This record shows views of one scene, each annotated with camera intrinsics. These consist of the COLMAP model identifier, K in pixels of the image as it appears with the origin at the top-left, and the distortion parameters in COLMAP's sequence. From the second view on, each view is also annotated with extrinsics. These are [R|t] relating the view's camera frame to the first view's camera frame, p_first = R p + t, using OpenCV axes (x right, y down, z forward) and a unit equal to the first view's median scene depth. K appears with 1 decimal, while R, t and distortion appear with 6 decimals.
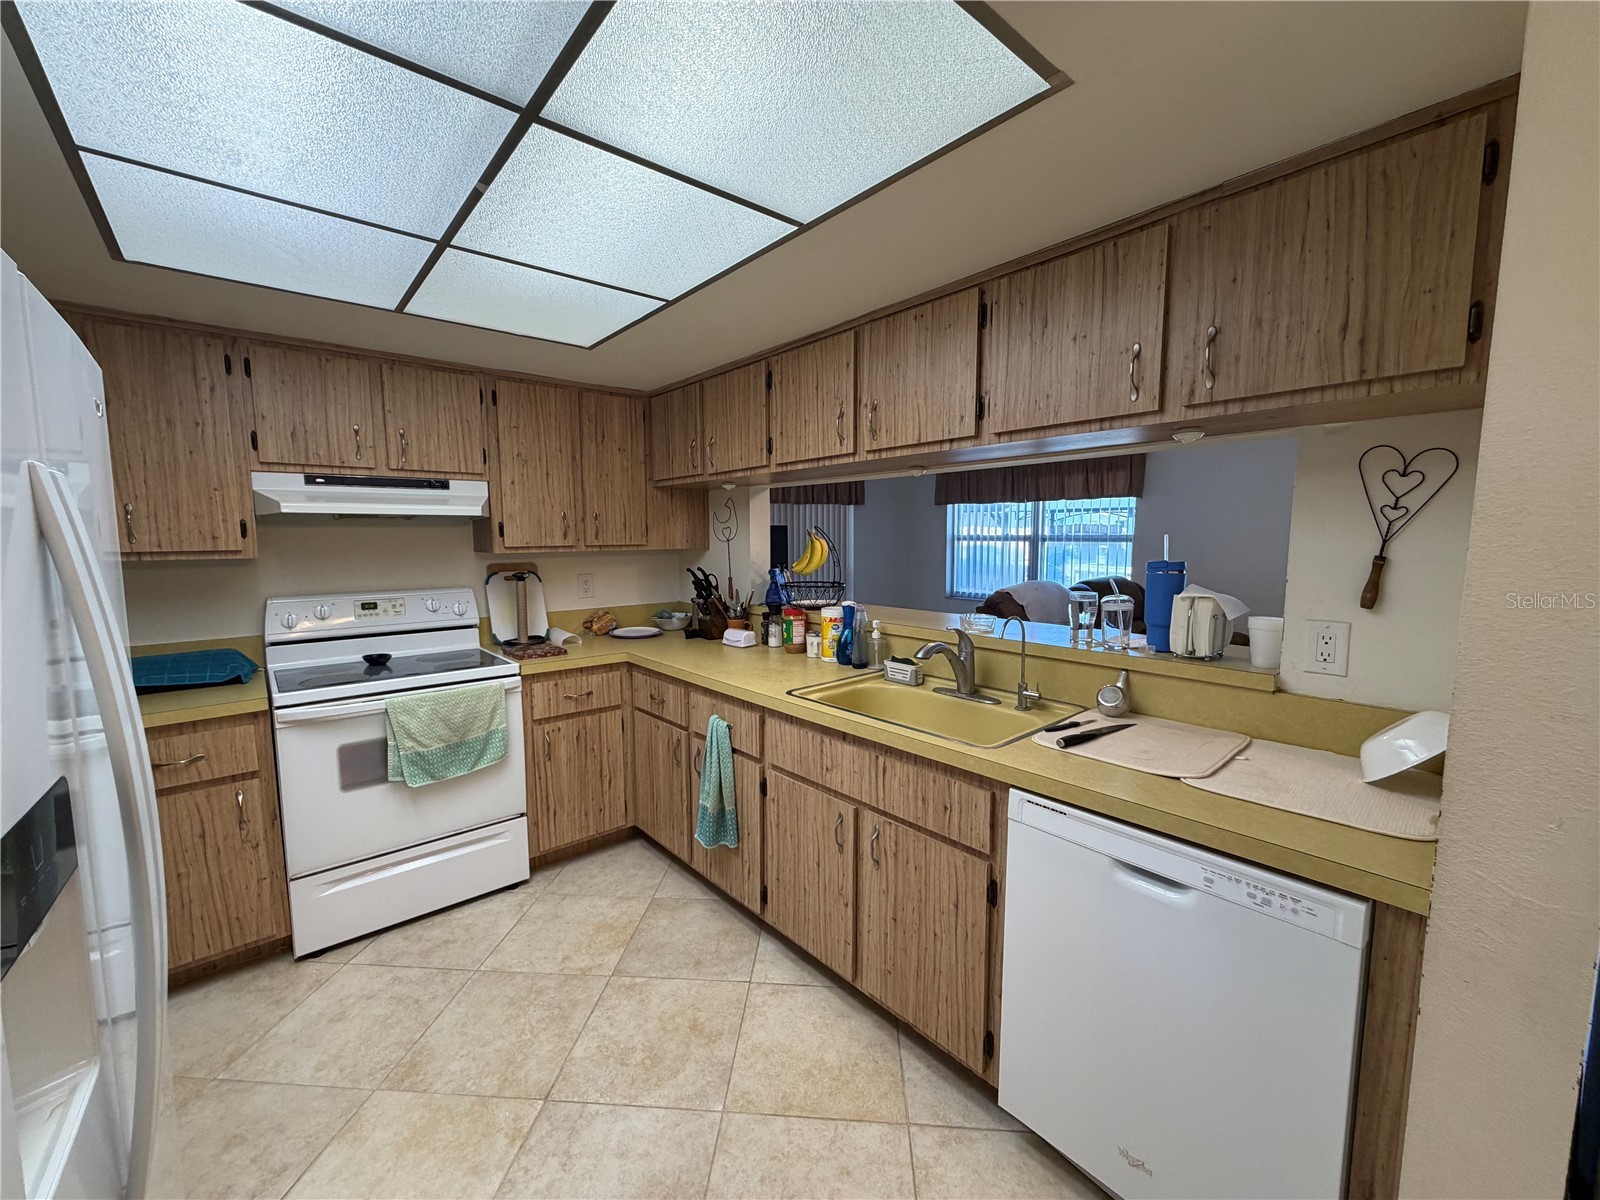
lens RADIAL K [[637.8, 0, 798.3], [0, 637.8, 600.7], [0, 0, 1]] dist [0.000354, -0.000267]
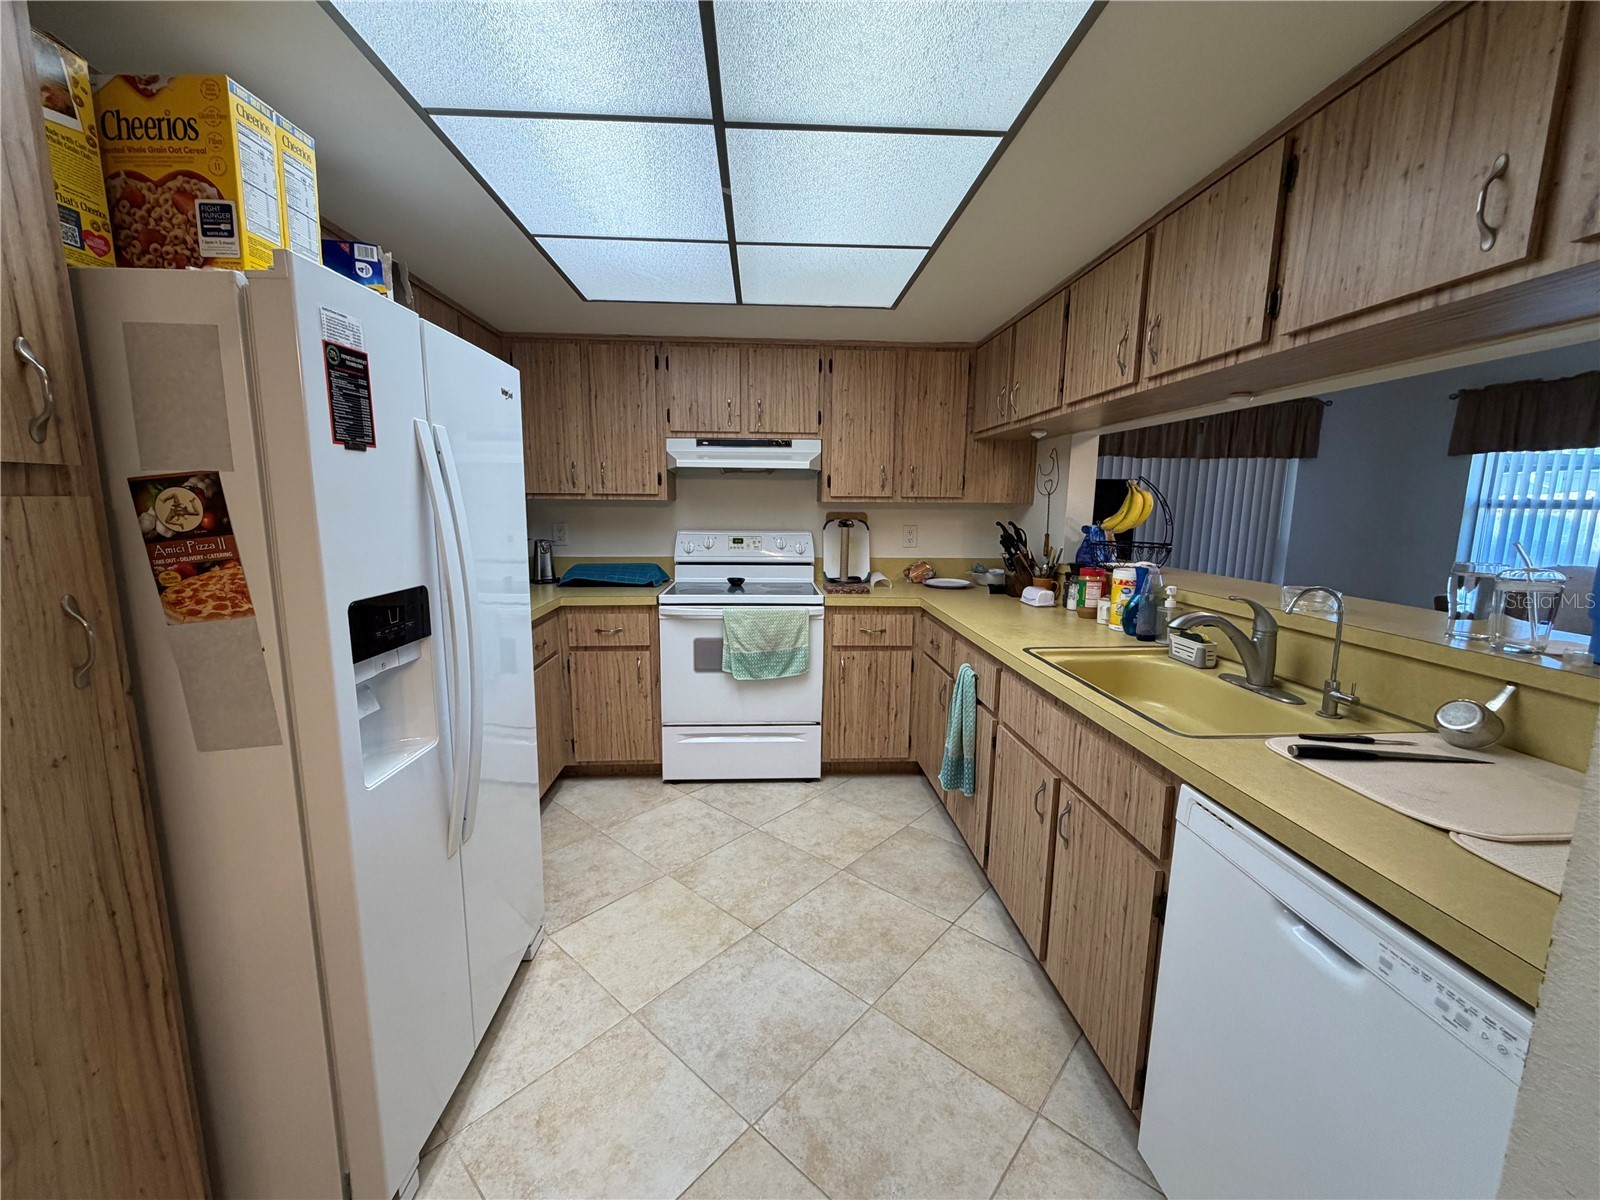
lens RADIAL K [[637.8, 0, 798.2], [0, 637.8, 601.0], [0, 0, 1]] dist [0.000354, -0.000267]
pose [[0.793087, 0.107100, -0.599619, 0.272221], [-0.076605, 0.994142, 0.076245, 0.027357], [0.604272, -0.014535, 0.796645, 0.046784]]
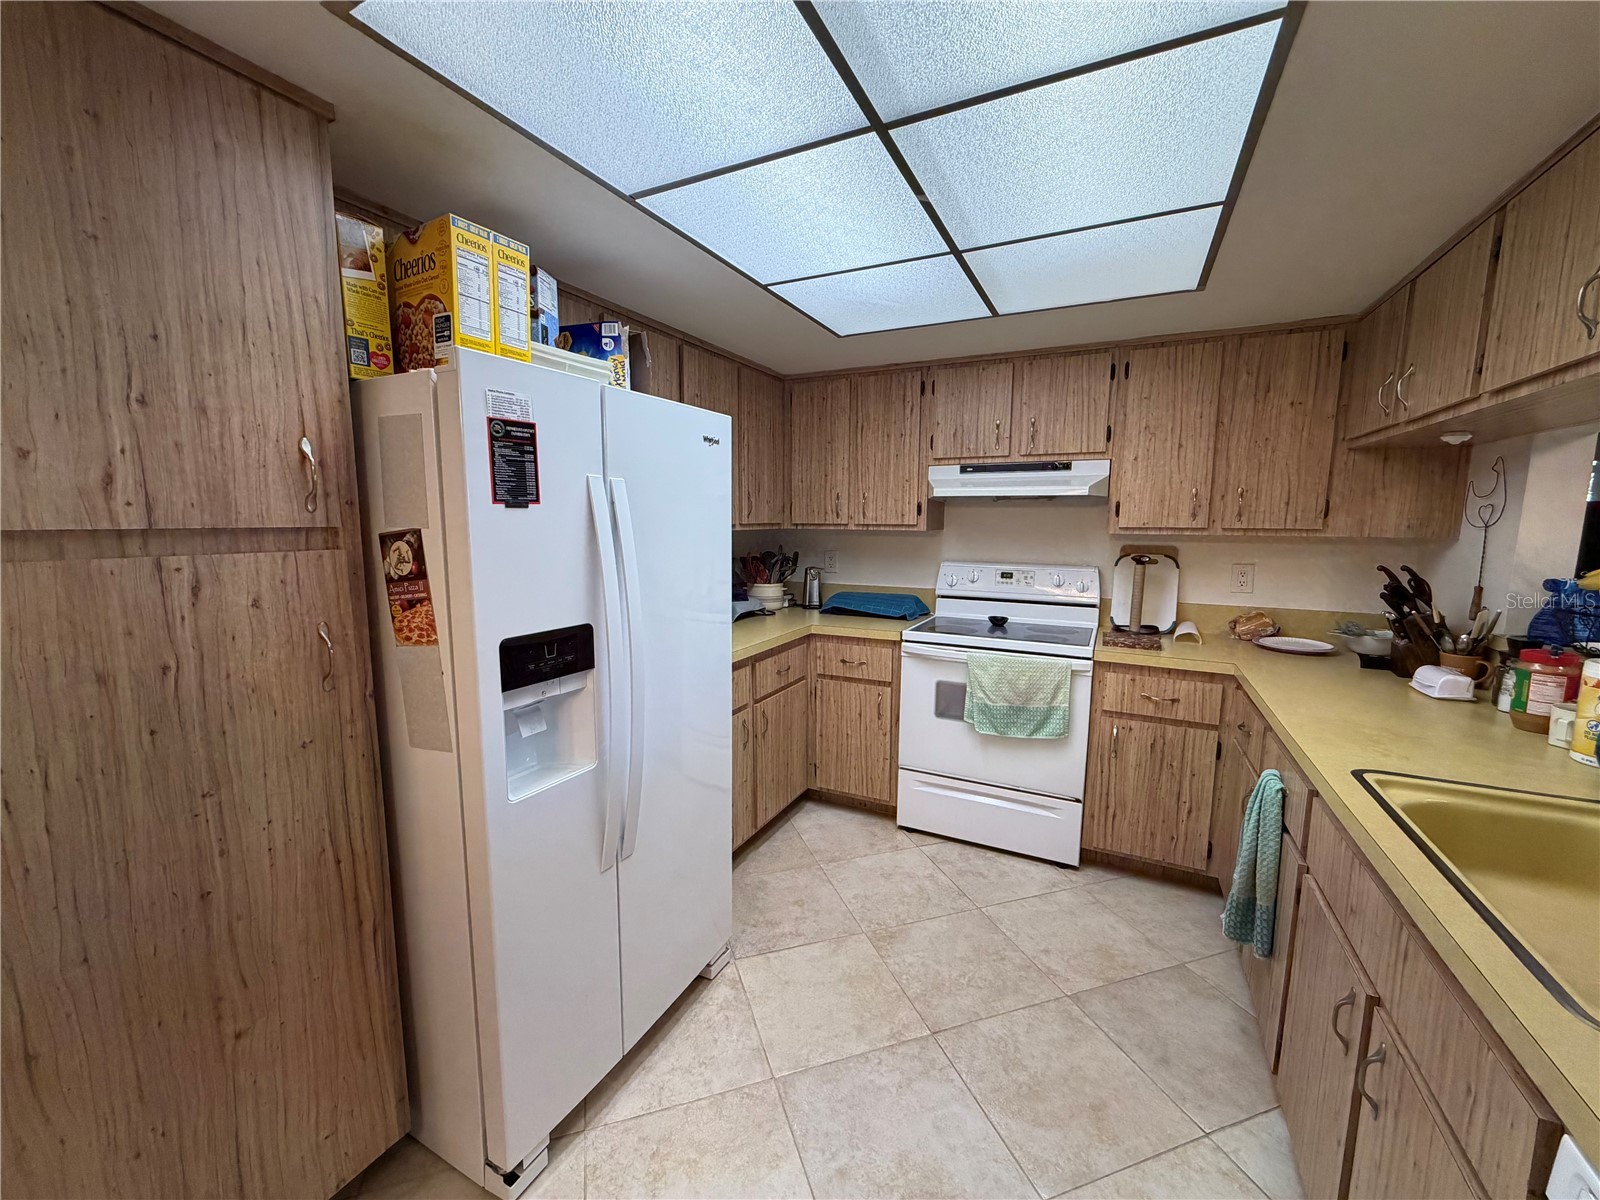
lens RADIAL K [[637.8, 0, 798.7], [0, 637.8, 600.3], [0, 0, 1]] dist [0.000354, -0.000267]
pose [[0.383129, 0.128488, -0.914715, 0.318843], [-0.103656, 0.990004, 0.095647, -0.023017], [0.917860, 0.058170, 0.392618, 0.245355]]
